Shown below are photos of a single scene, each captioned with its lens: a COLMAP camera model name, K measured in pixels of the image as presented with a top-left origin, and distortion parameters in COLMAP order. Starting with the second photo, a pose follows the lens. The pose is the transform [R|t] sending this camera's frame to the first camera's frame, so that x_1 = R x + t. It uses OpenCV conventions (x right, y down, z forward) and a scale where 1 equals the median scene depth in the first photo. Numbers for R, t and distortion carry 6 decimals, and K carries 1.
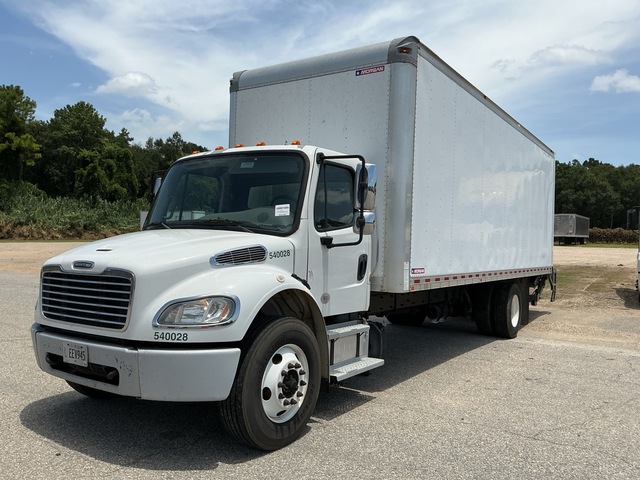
lens RADIAL K [[553.9, 0, 315.4], [0, 553.9, 241.5], [0, 0, 1]] dist [0.038644, -0.026938]
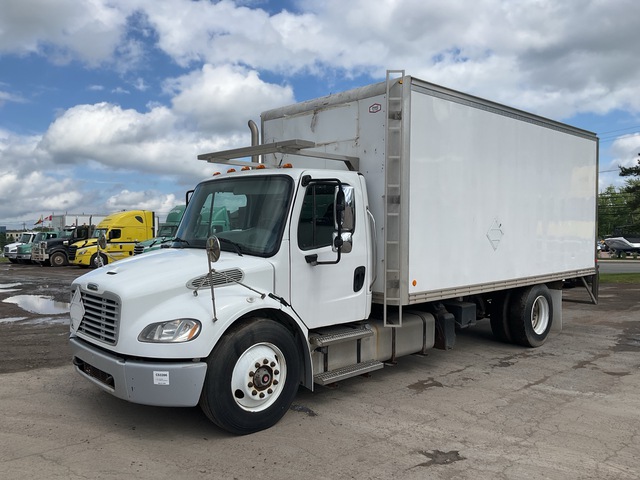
lens RADIAL K [[553.9, 0, 322.5], [0, 553.9, 233.1], [0, 0, 1]] dist [0.038644, -0.026938]
pose [[0.968760, -0.014295, -0.247587, 0.314013], [0.024635, 0.998946, 0.038718, -0.093459], [0.246773, -0.043608, 0.968092, -0.032244]]
